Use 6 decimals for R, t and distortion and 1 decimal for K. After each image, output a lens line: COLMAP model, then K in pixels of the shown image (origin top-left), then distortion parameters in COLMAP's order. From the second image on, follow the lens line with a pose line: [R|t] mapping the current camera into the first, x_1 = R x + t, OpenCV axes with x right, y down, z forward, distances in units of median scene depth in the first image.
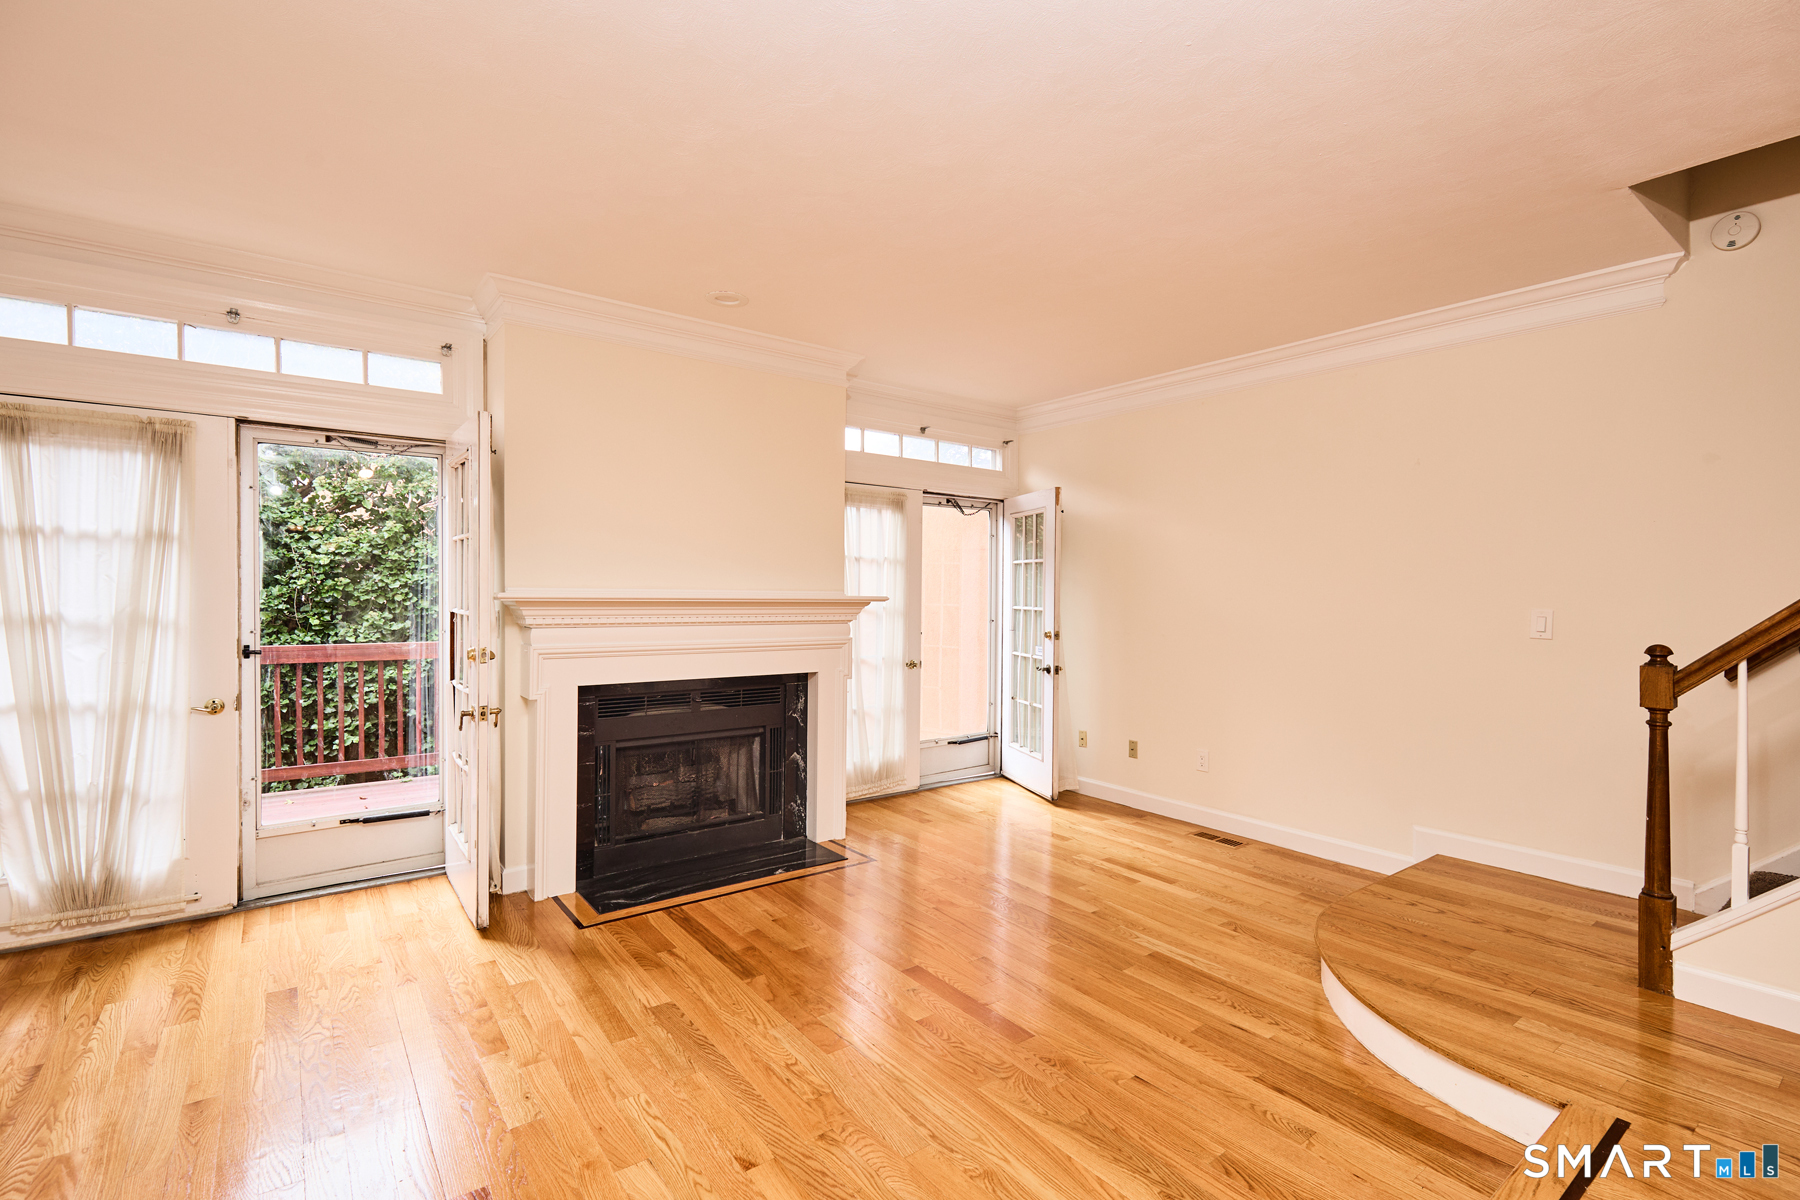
lens RADIAL K [[822.4, 0, 902.6], [0, 822.4, 609.3], [0, 0, 1]] dist [0.003129, -0.000214]
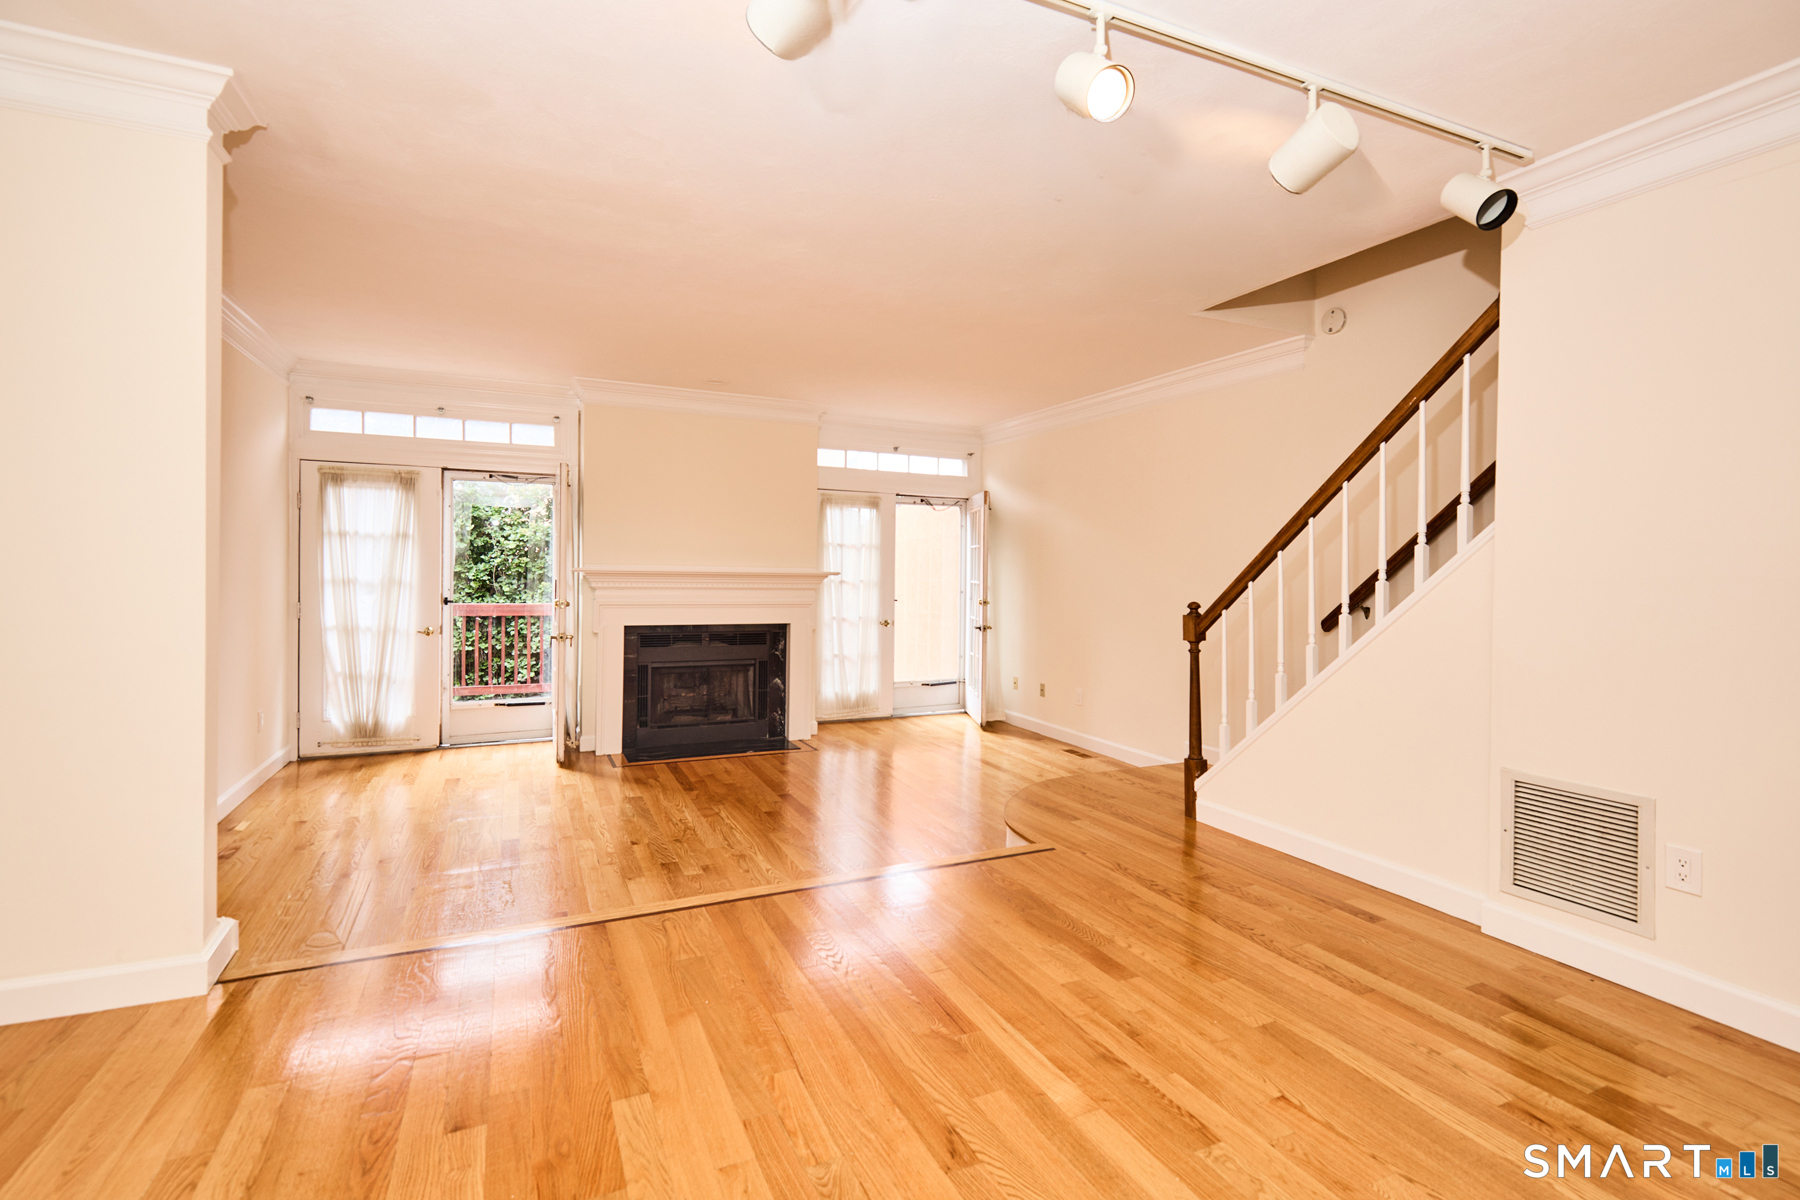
lens RADIAL K [[824.9, 0, 903.1], [0, 824.9, 590.6], [0, 0, 1]] dist [0.000036, 0.000090]
pose [[0.978516, 0.009896, -0.205931, 0.392592], [-0.009455, 0.999950, 0.003123, 0.011689], [0.205952, -0.001109, 0.978561, -0.390858]]
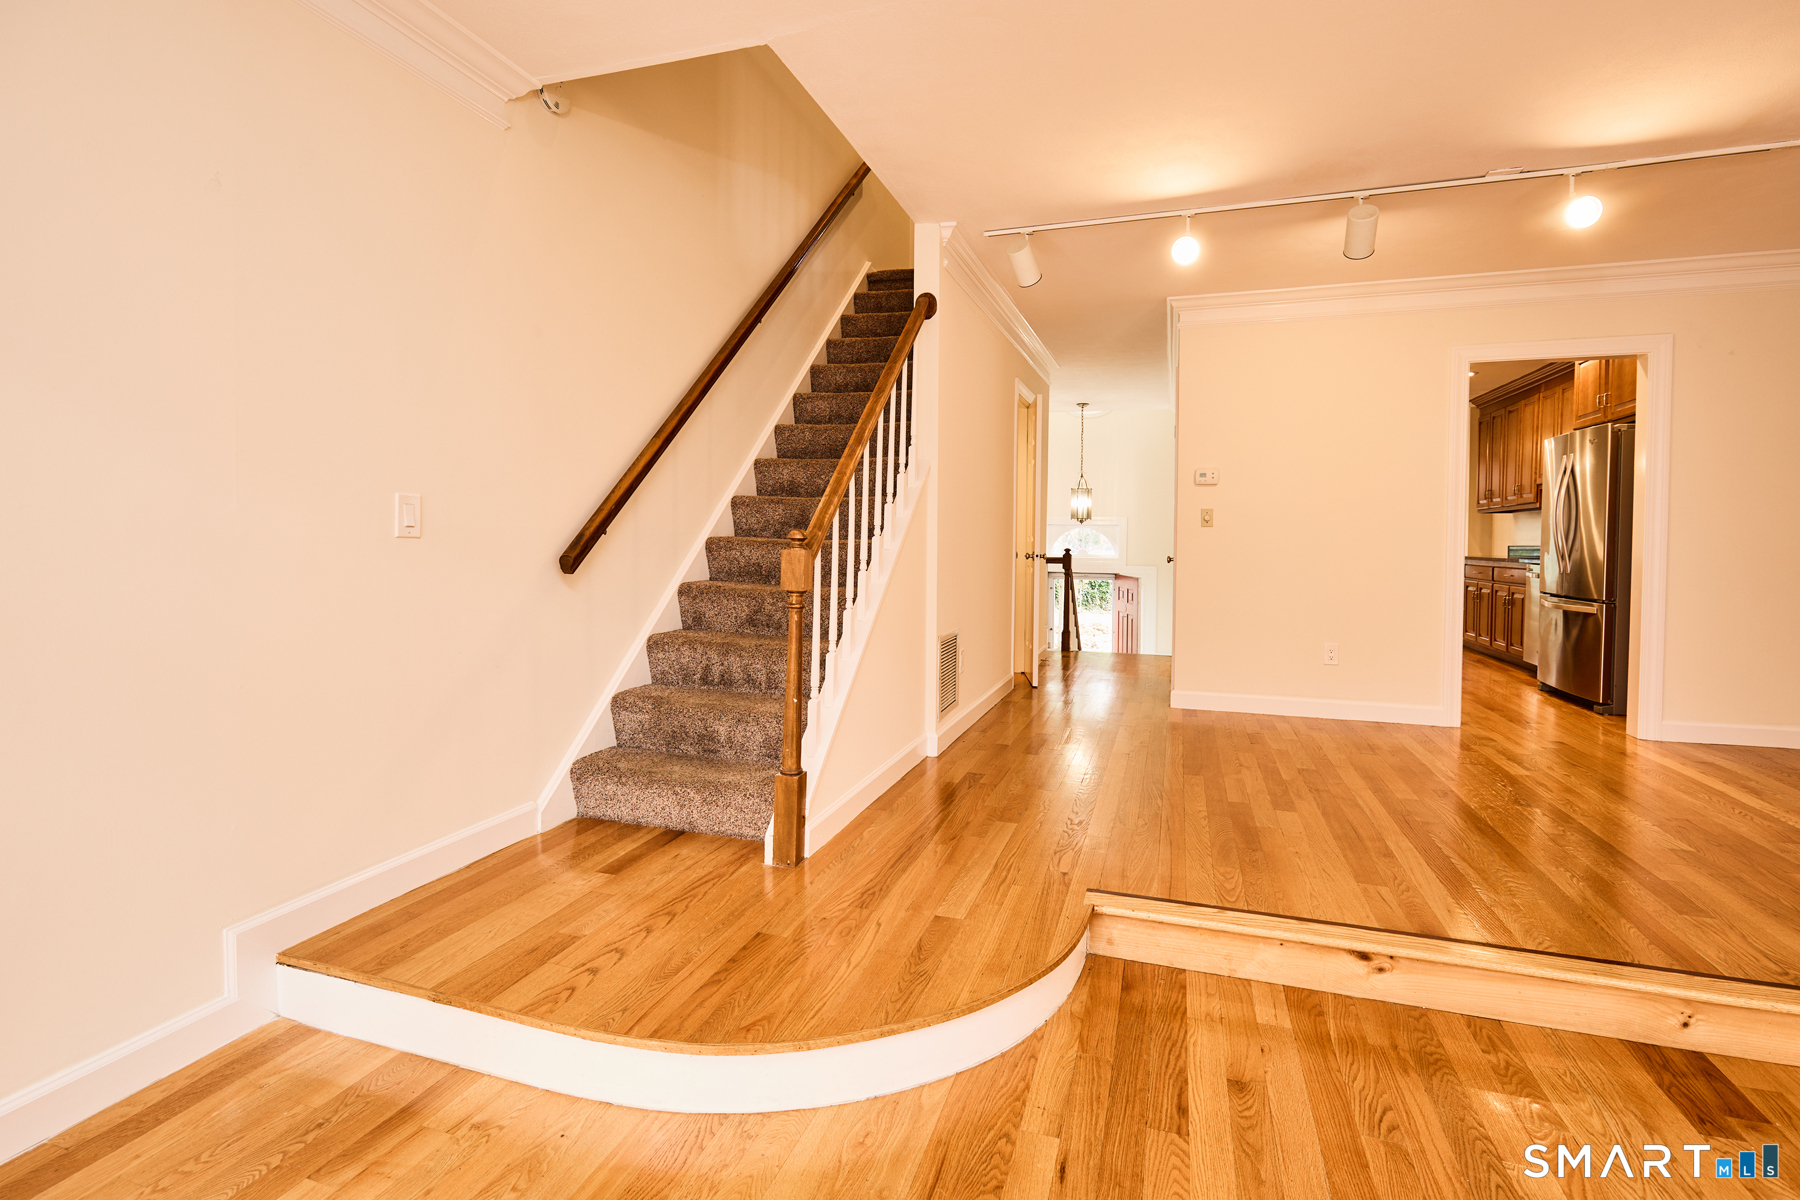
lens RADIAL K [[835.7, 0, 900.2], [0, 835.7, 548.6], [0, 0, 1]] dist [0.000787, -0.000401]
pose [[-0.567729, -0.026550, 0.822787, -0.009228], [0.000072, 0.999478, 0.032301, 0.018274], [-0.823216, 0.018398, -0.567431, 0.844373]]
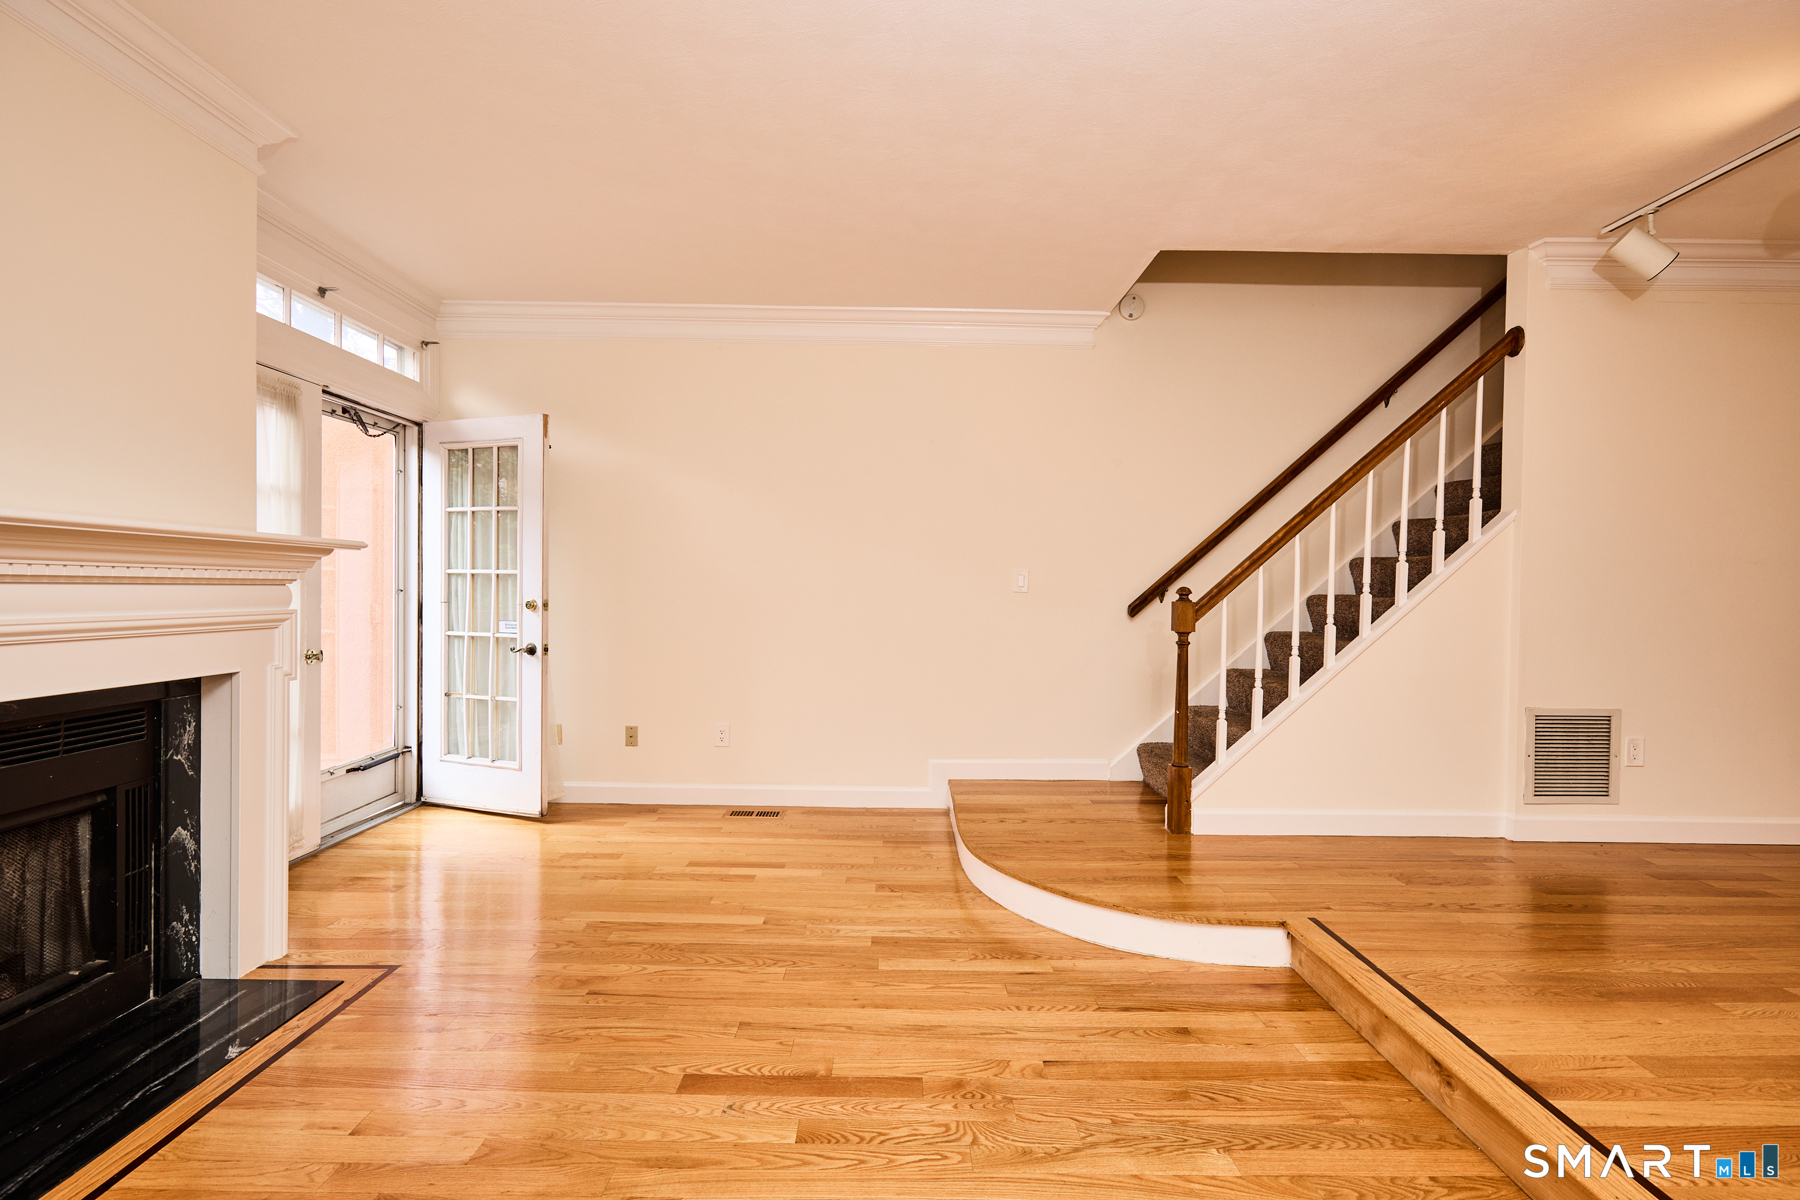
lens RADIAL K [[822.4, 0, 902.6], [0, 822.4, 609.3], [0, 0, 1]] dist [0.003129, -0.000214]
pose [[0.600879, -0.023254, 0.799002, -0.275532], [0.009135, 0.999711, 0.022225, 0.025269], [-0.799288, -0.006056, 0.600918, 0.306855]]
